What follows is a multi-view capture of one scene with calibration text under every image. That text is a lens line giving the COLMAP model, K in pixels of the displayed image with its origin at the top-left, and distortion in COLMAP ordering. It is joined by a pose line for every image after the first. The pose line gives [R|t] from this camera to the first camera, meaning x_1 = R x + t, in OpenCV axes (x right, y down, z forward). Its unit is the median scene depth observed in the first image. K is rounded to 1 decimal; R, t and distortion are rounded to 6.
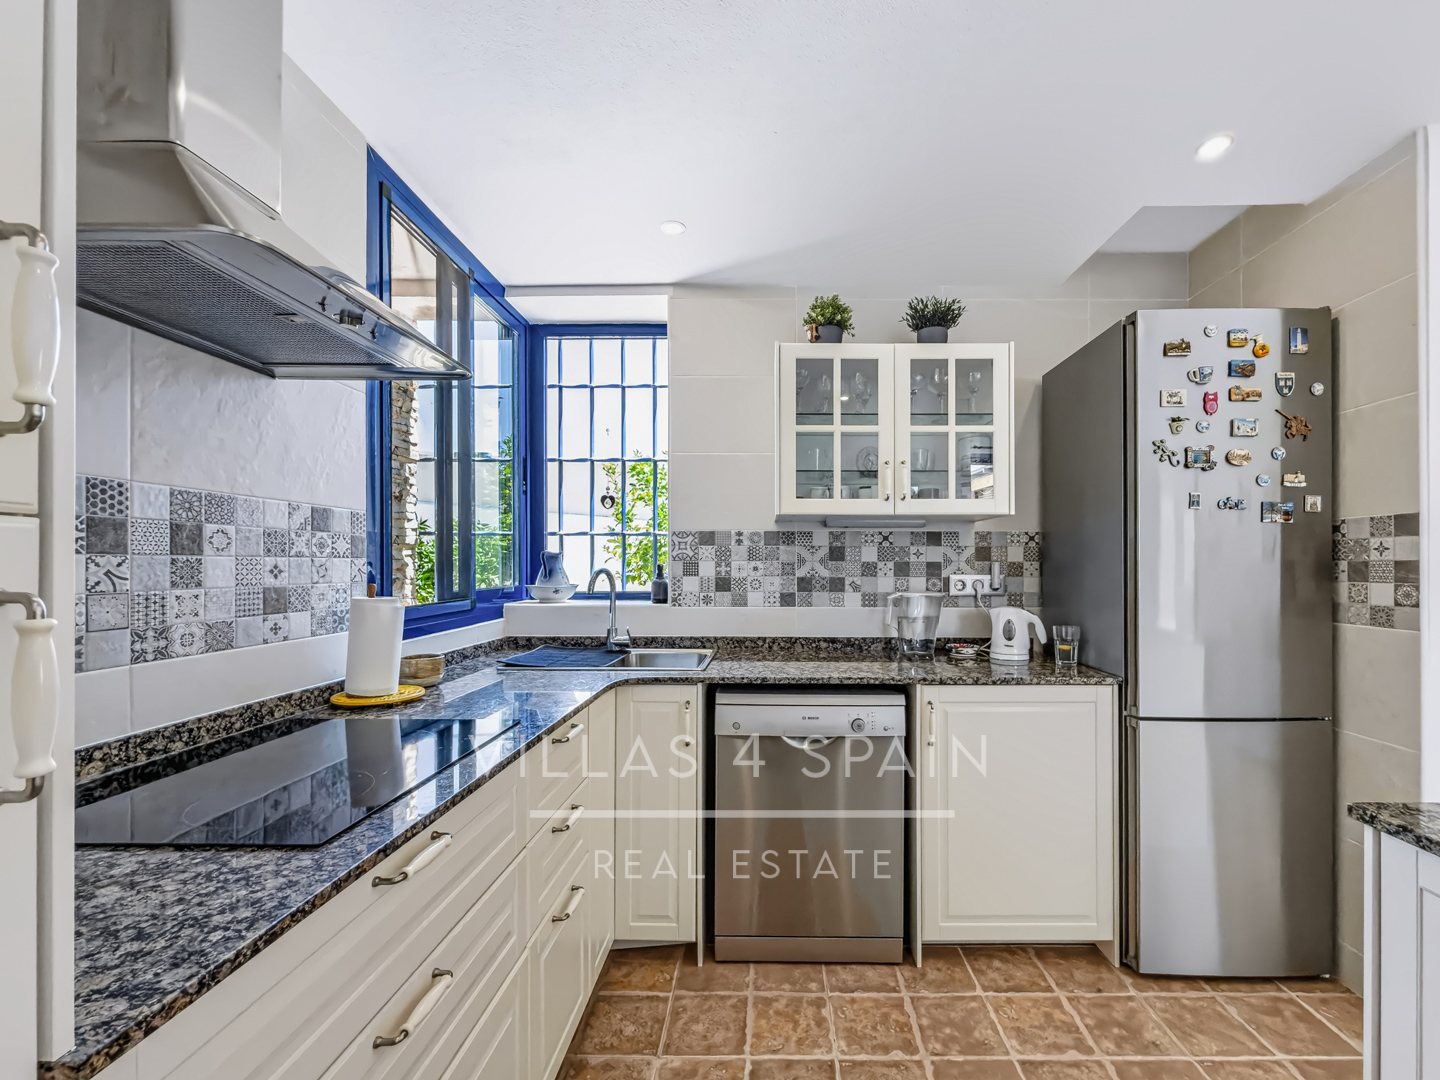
lens RADIAL K [[596.2, 0, 767.7], [0, 596.2, 577.4], [0, 0, 1]] dist [-0.000475, -0.000103]
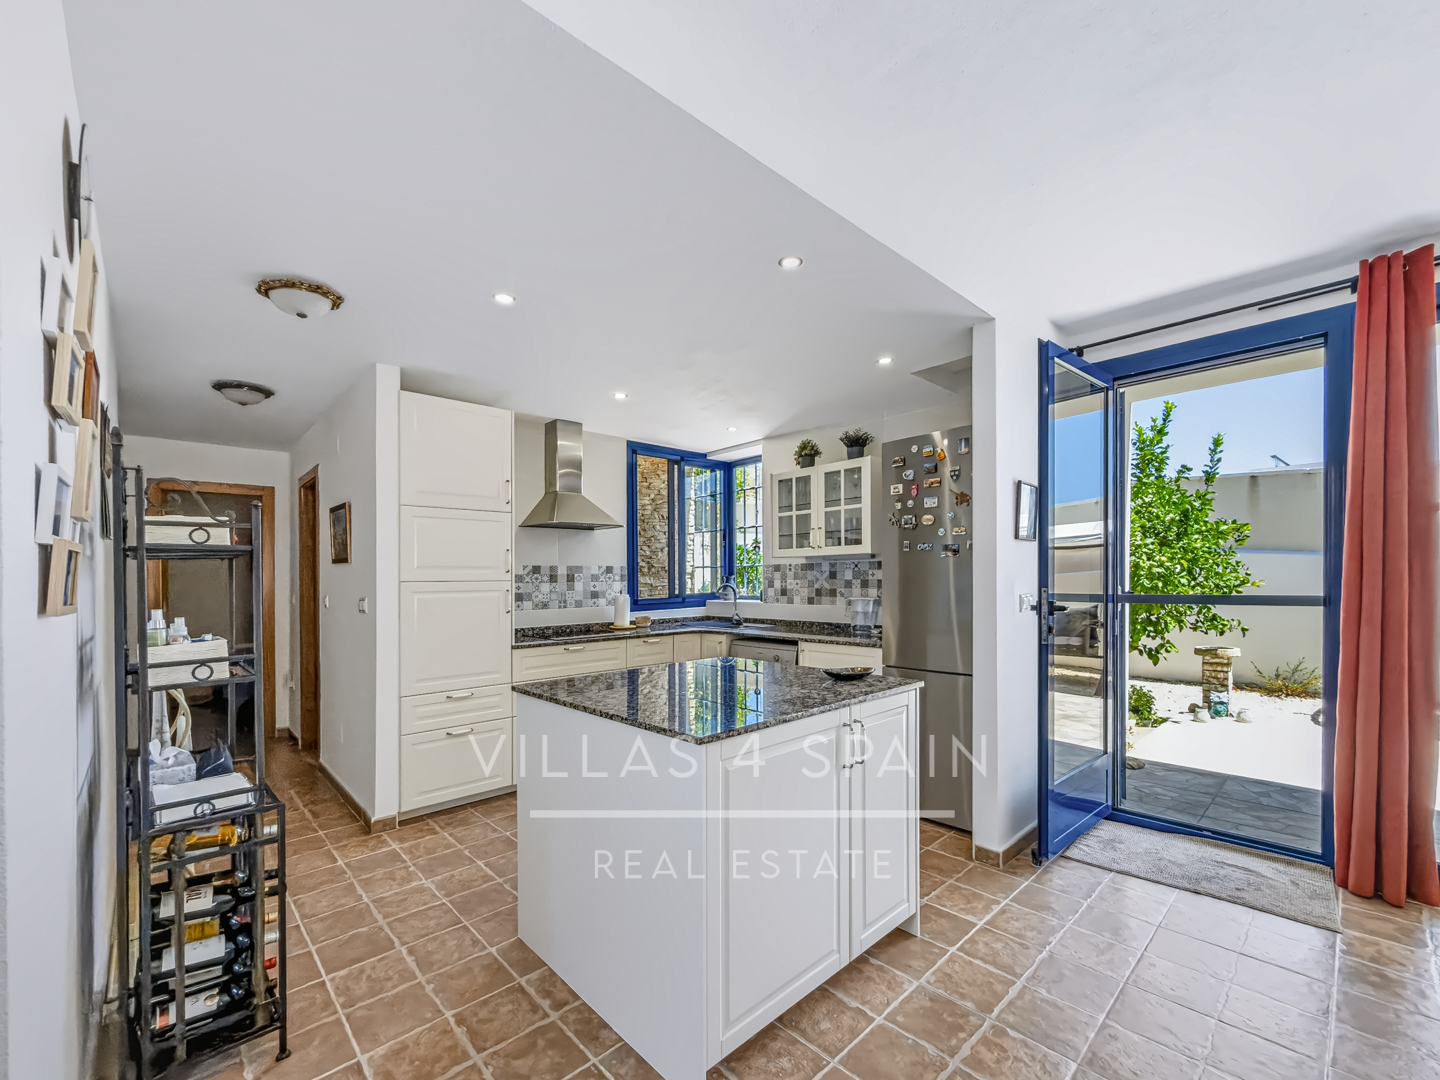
lens RADIAL K [[604.2, 0, 730.5], [0, 604.2, 586.4], [0, 0, 1]] dist [-0.000351, -0.000109]
pose [[0.695208, -0.000105, -0.718809, 1.290557], [-0.002119, 0.999995, -0.002197, -0.001735], [0.718806, 0.003051, 0.695204, -0.497051]]
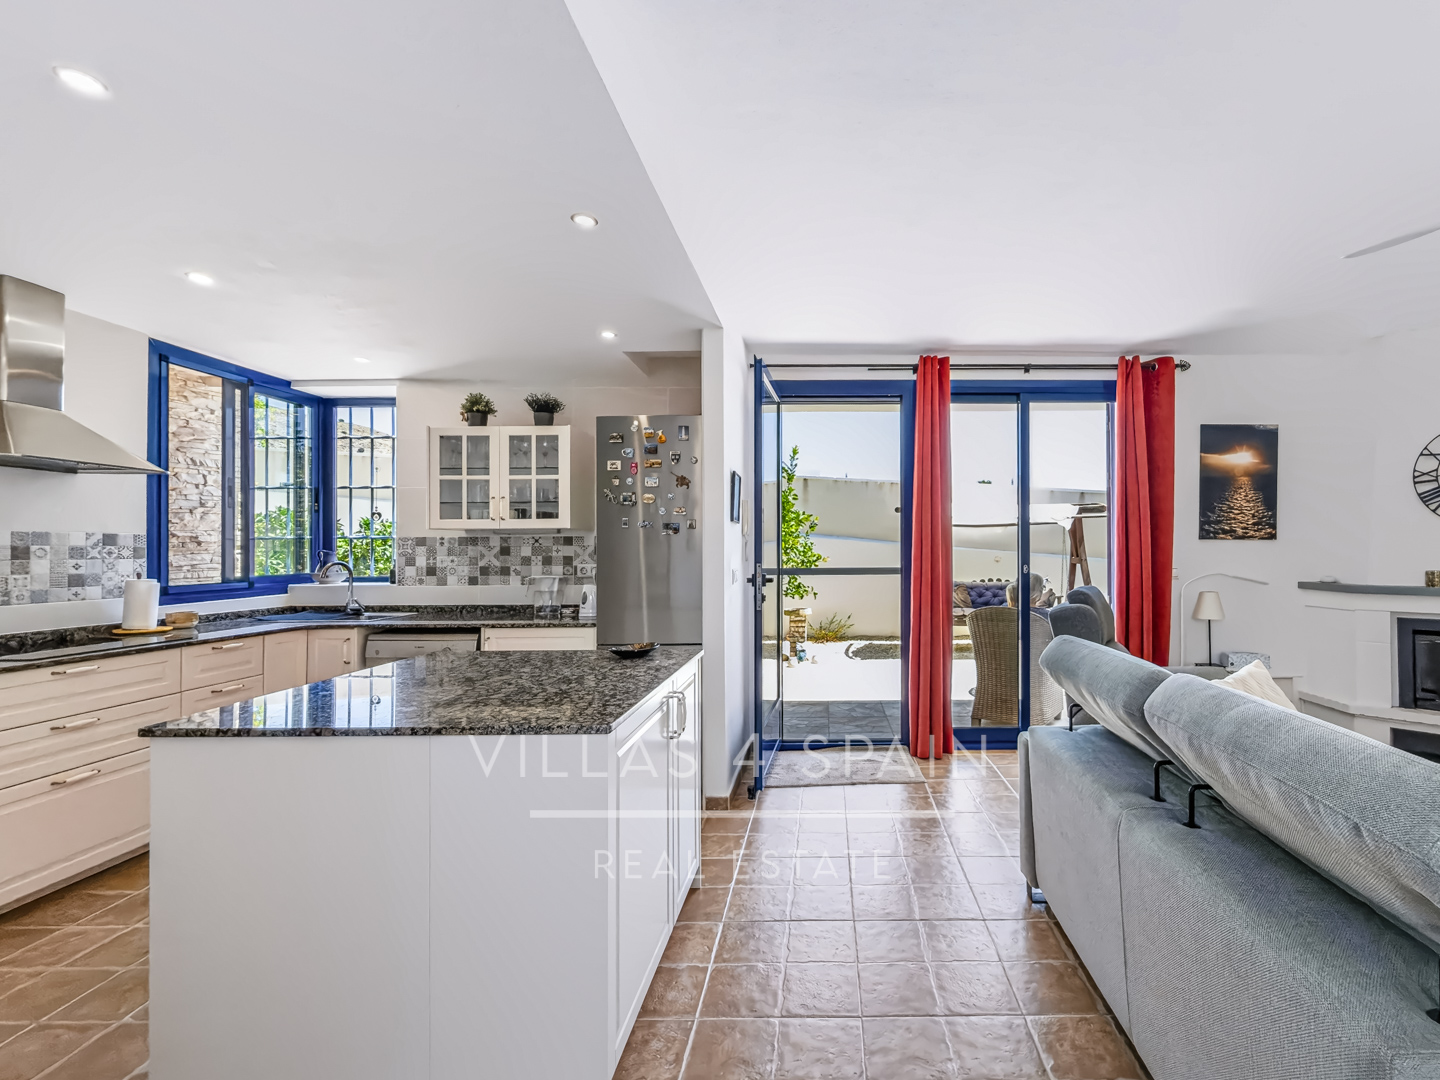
lens RADIAL K [[626.9, 0, 826.0], [0, 626.9, 552.9], [0, 0, 1]] dist [0.001627, -0.000211]
pose [[0.999950, -0.006733, 0.007354, 1.021614], [0.006855, 0.999837, -0.016715, -0.001793], [-0.007240, 0.016765, 0.999833, -0.695911]]
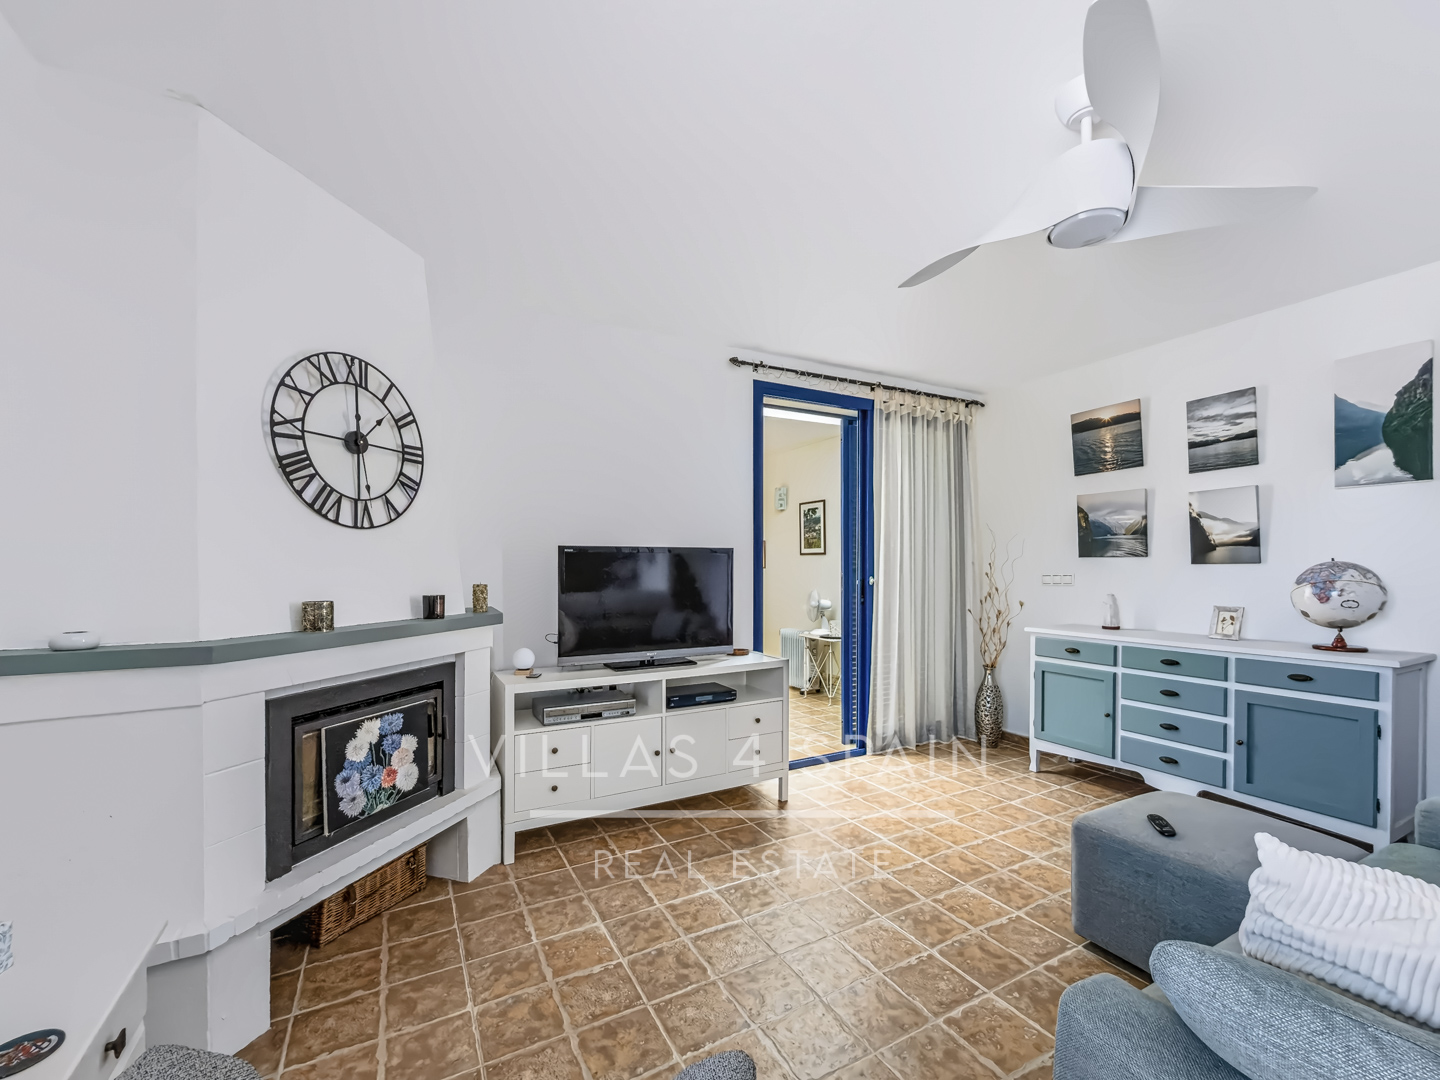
lens RADIAL K [[599.5, 0, 723.2], [0, 599.5, 570.1], [0, 0, 1]] dist [-0.001323, -0.000195]
pose [[-0.489211, 0.000695, 0.872165, 1.526076], [0.022805, 0.999668, 0.011995, -0.011955], [-0.871867, 0.025758, -0.489064, 0.692566]]
